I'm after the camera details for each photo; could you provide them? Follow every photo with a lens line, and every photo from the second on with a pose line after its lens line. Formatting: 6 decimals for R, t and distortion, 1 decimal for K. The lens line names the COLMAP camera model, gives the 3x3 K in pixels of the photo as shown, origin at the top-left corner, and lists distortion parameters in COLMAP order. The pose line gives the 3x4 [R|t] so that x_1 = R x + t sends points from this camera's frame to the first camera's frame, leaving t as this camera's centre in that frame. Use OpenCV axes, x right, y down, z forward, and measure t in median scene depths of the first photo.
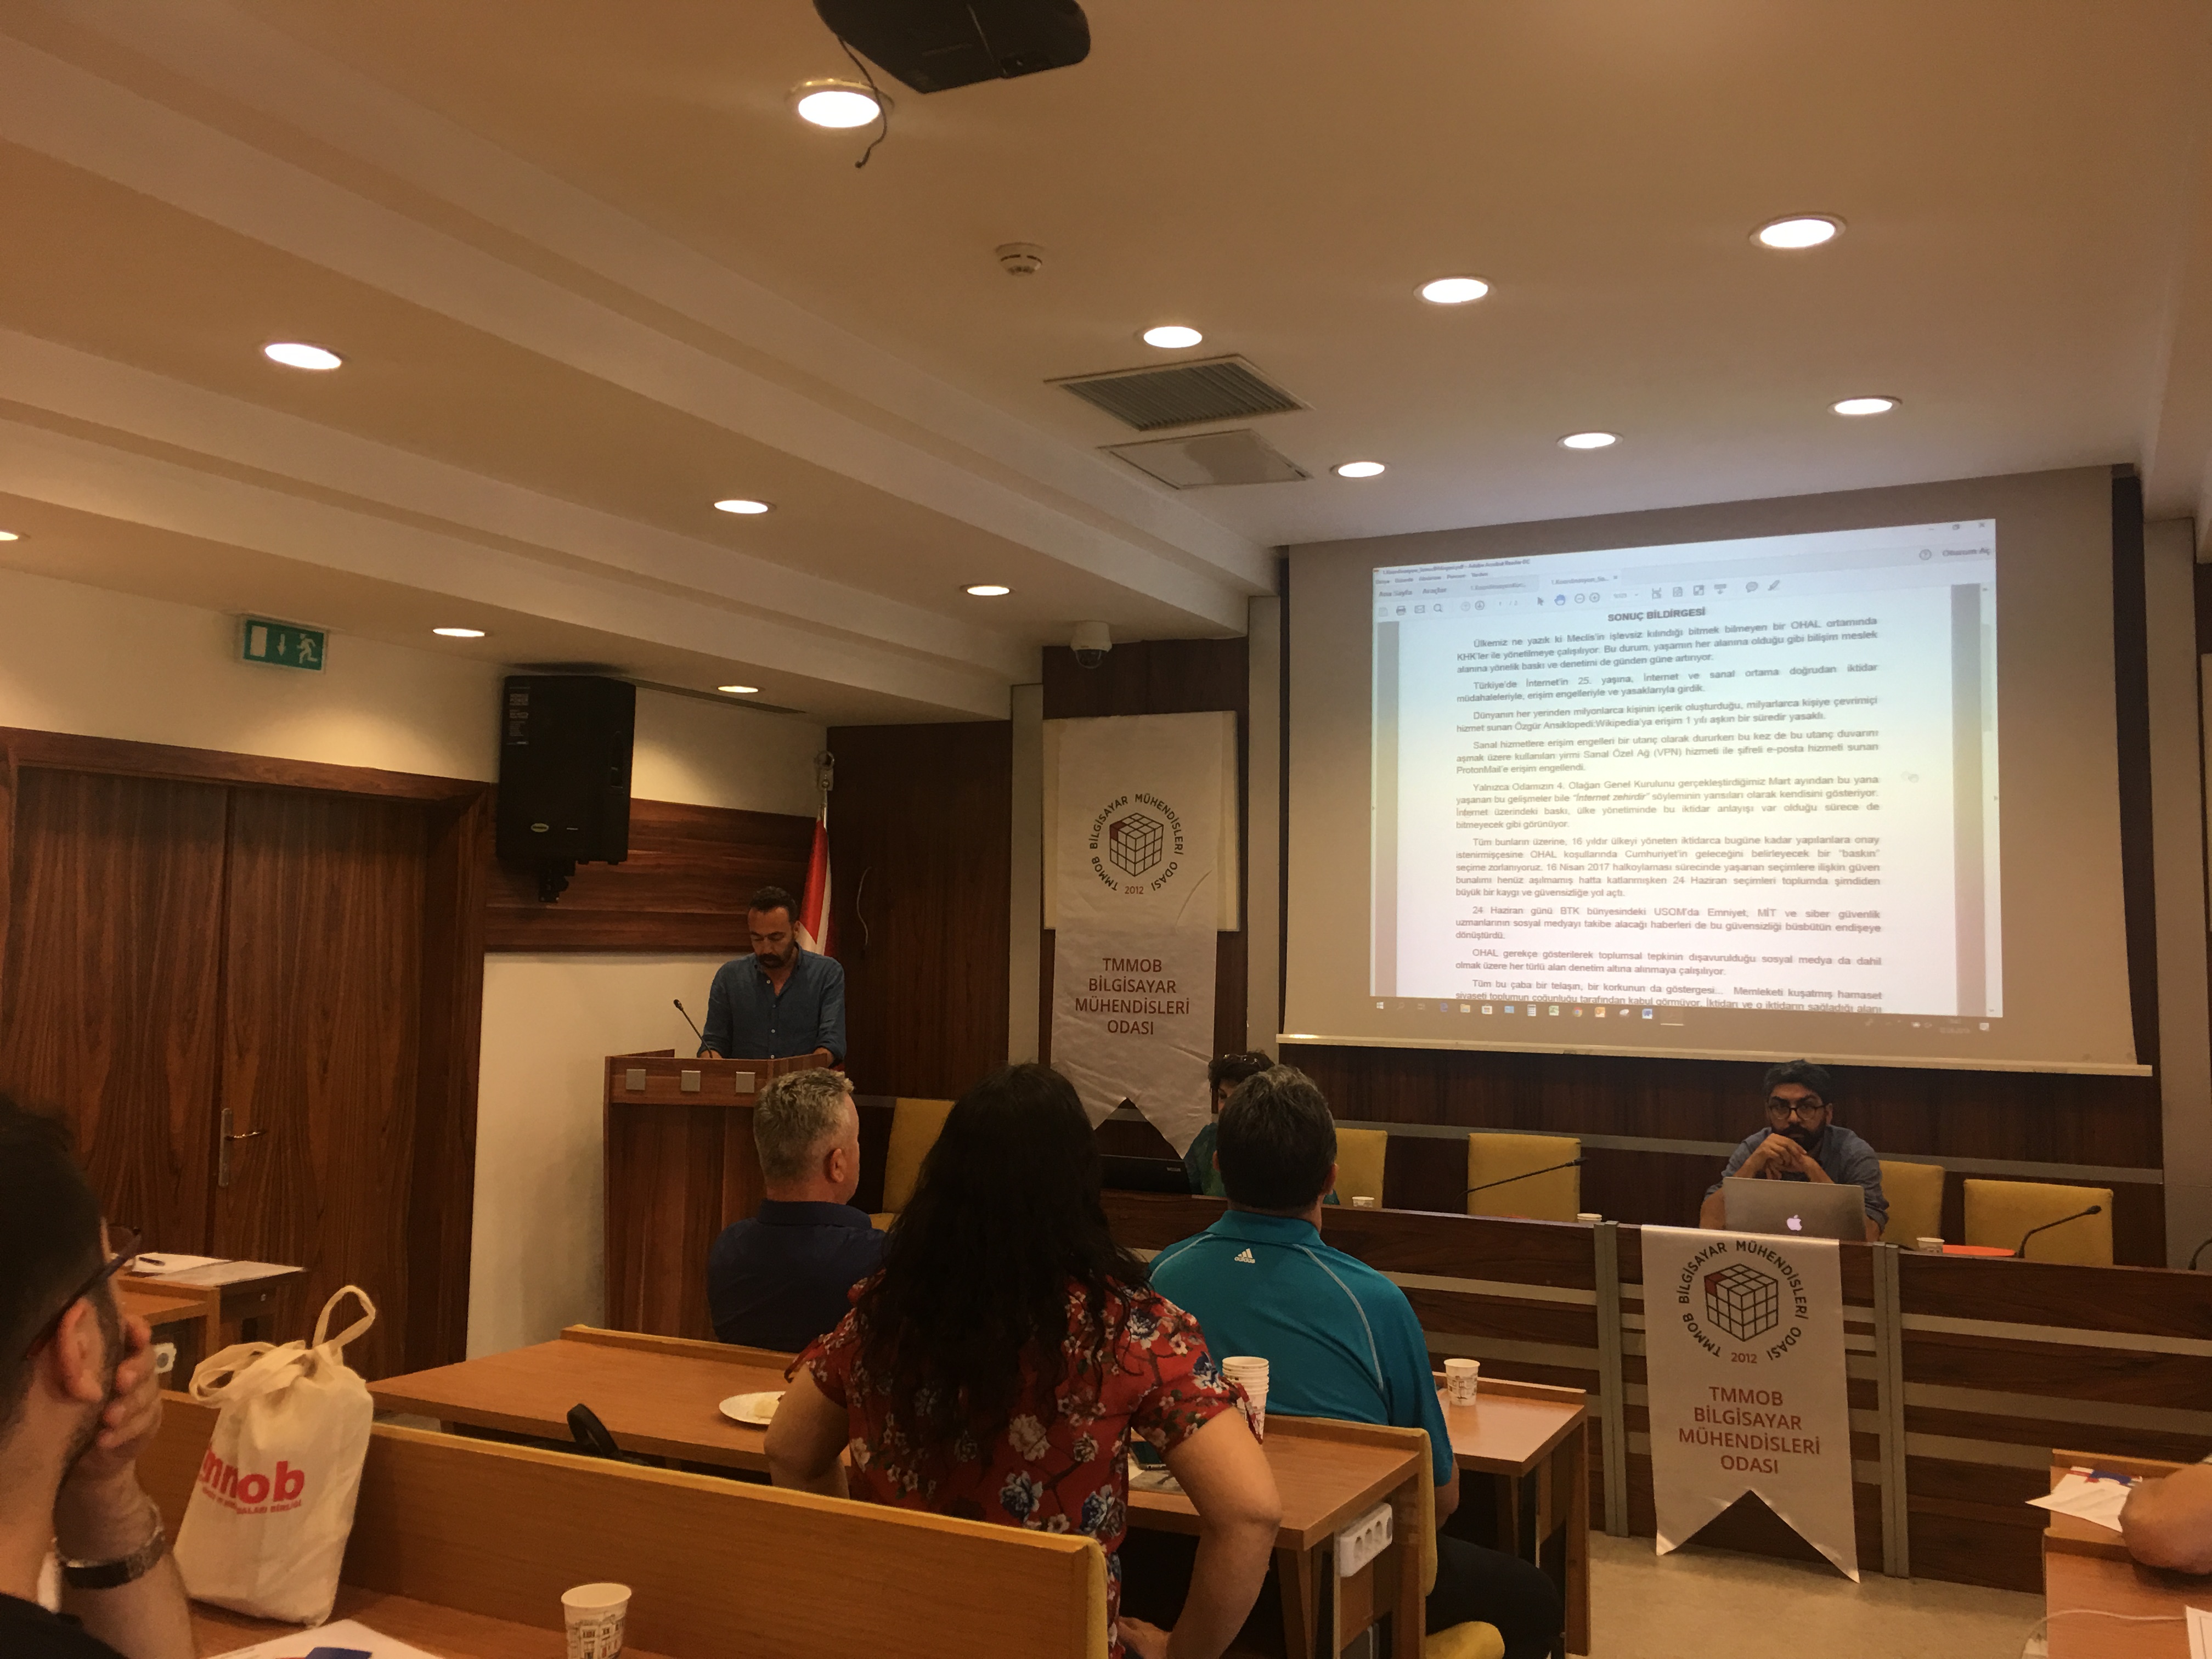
lens RADIAL K [[1862.1, 0, 1123.9], [0, 1862.1, 802.4], [0, 0, 1]] dist [0.076888, -0.080192]
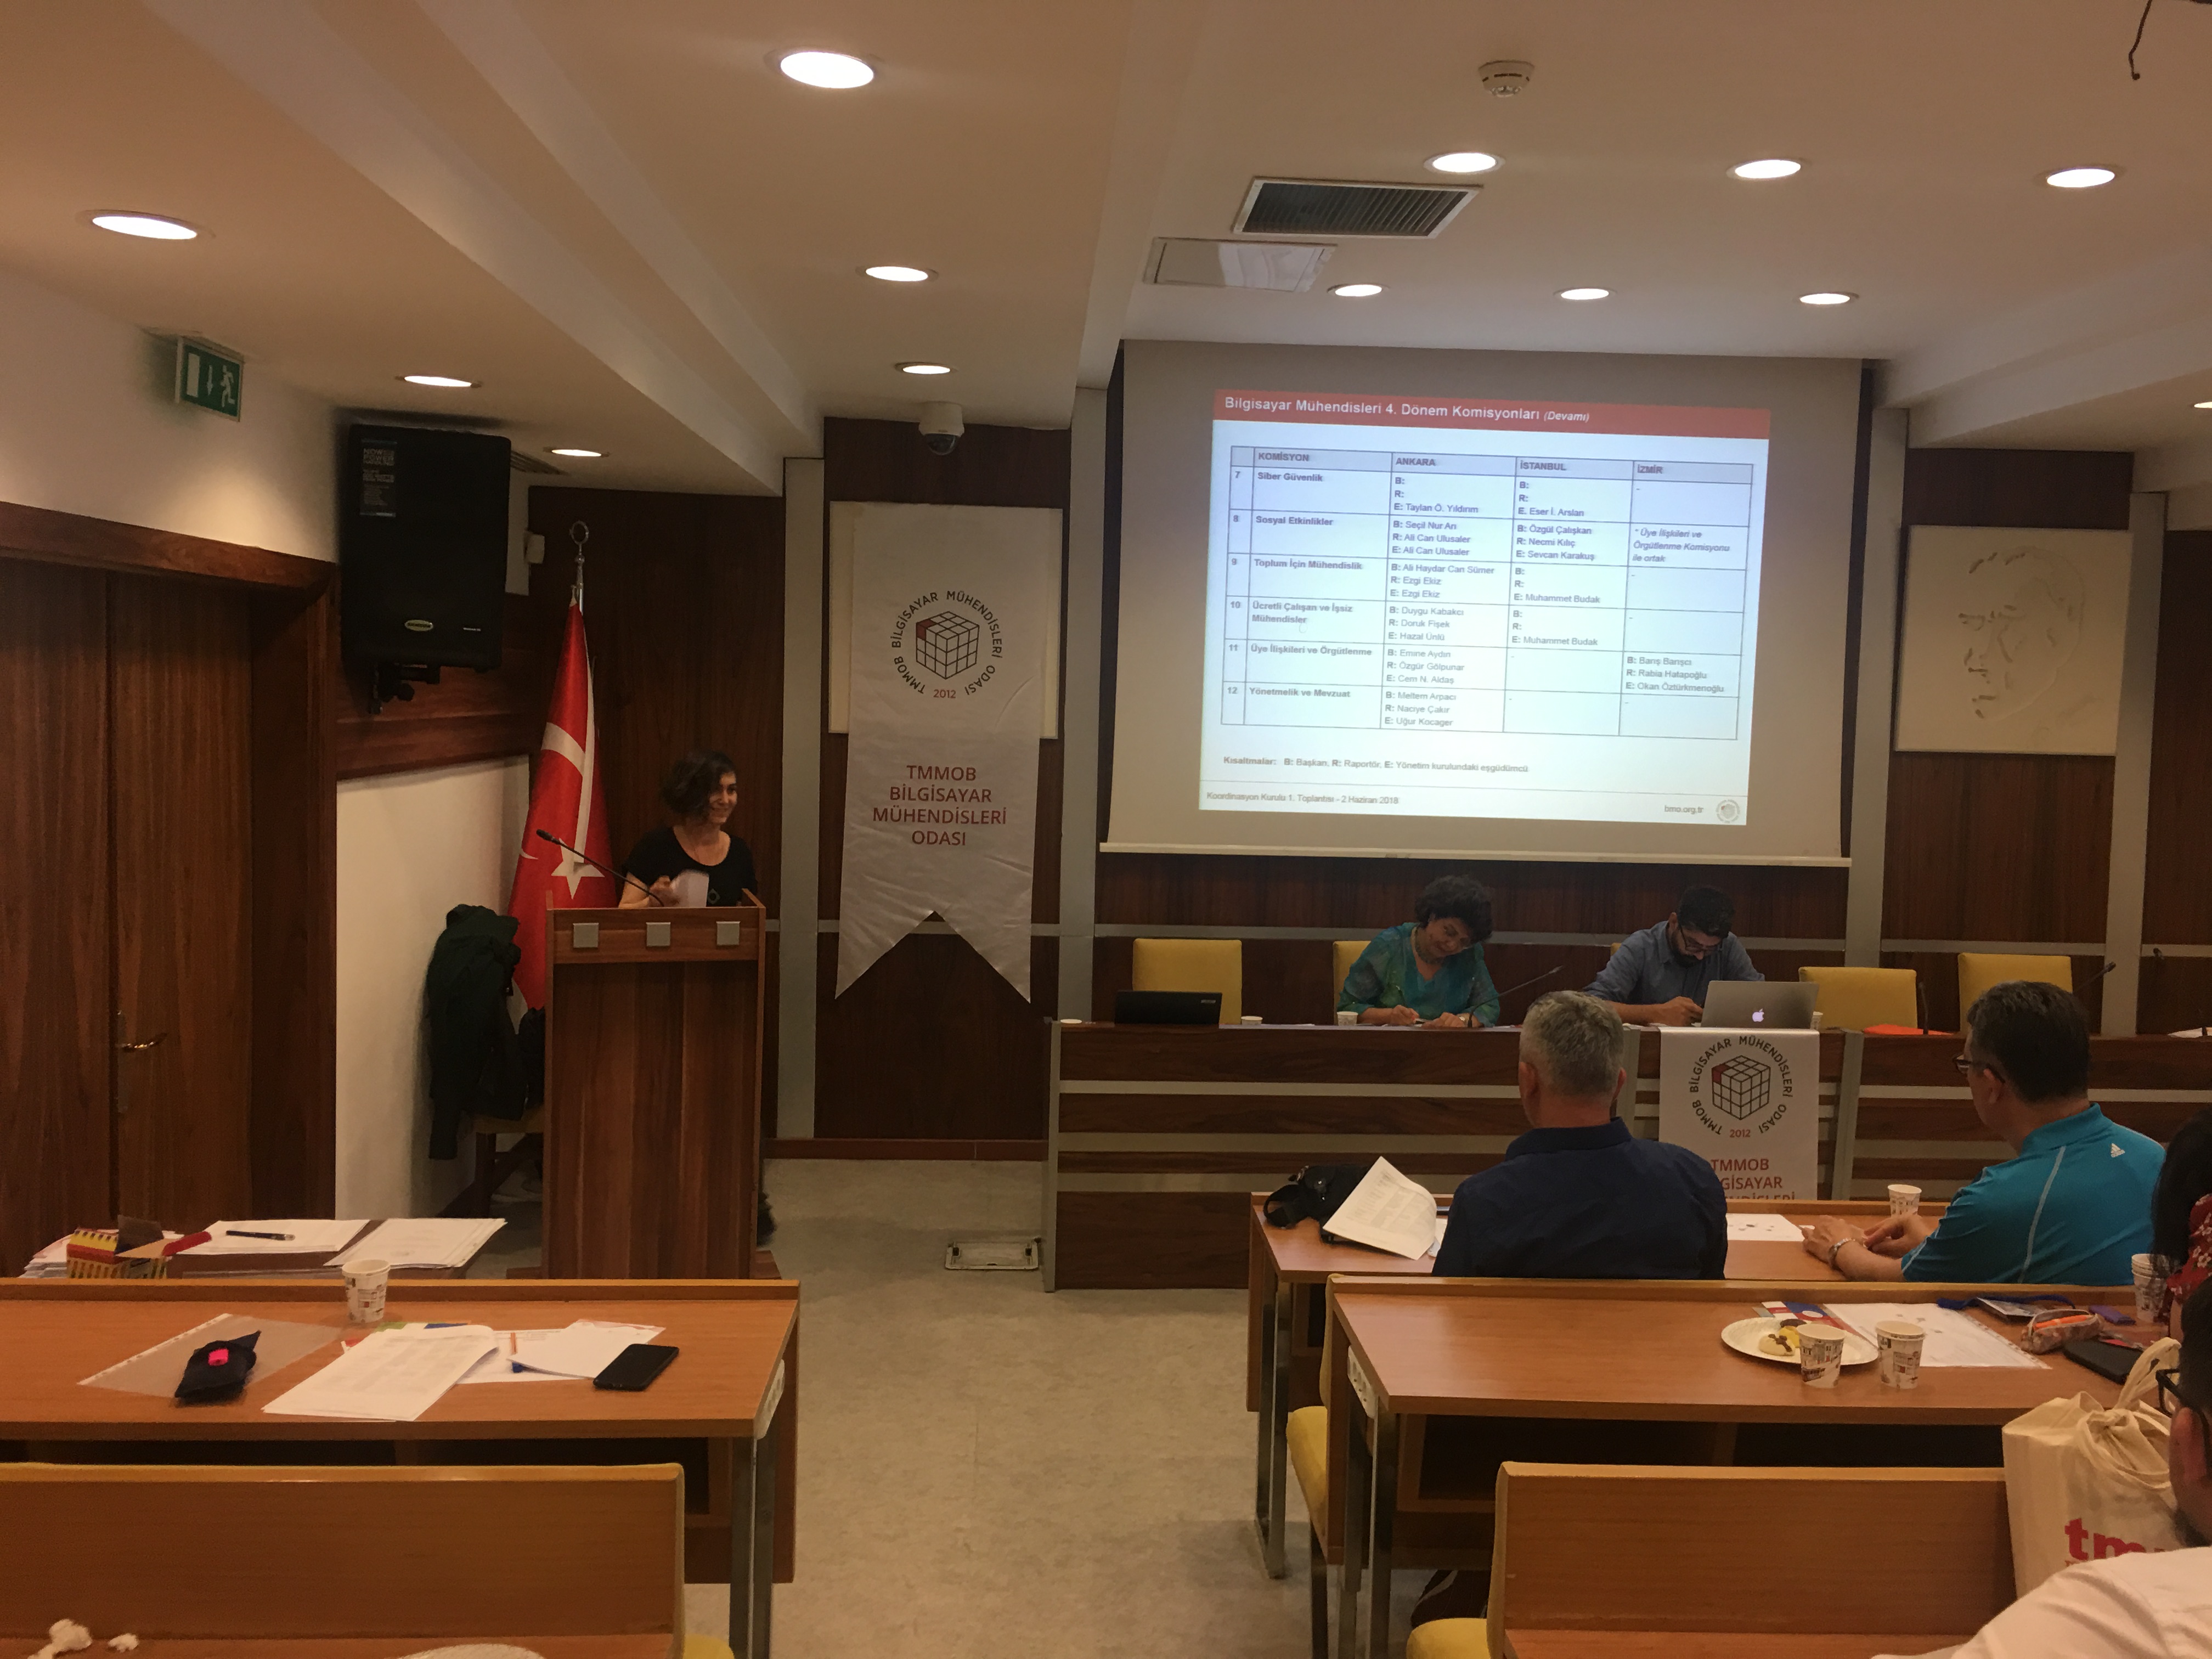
lens RADIAL K [[1862.1, 0, 1123.9], [0, 1862.1, 802.4], [0, 0, 1]] dist [0.076888, -0.080192]
pose [[0.873095, -0.019261, 0.487170, -0.390766], [-0.053018, 0.989543, 0.134139, -0.030943], [-0.484659, -0.142945, 0.862944, 0.141755]]
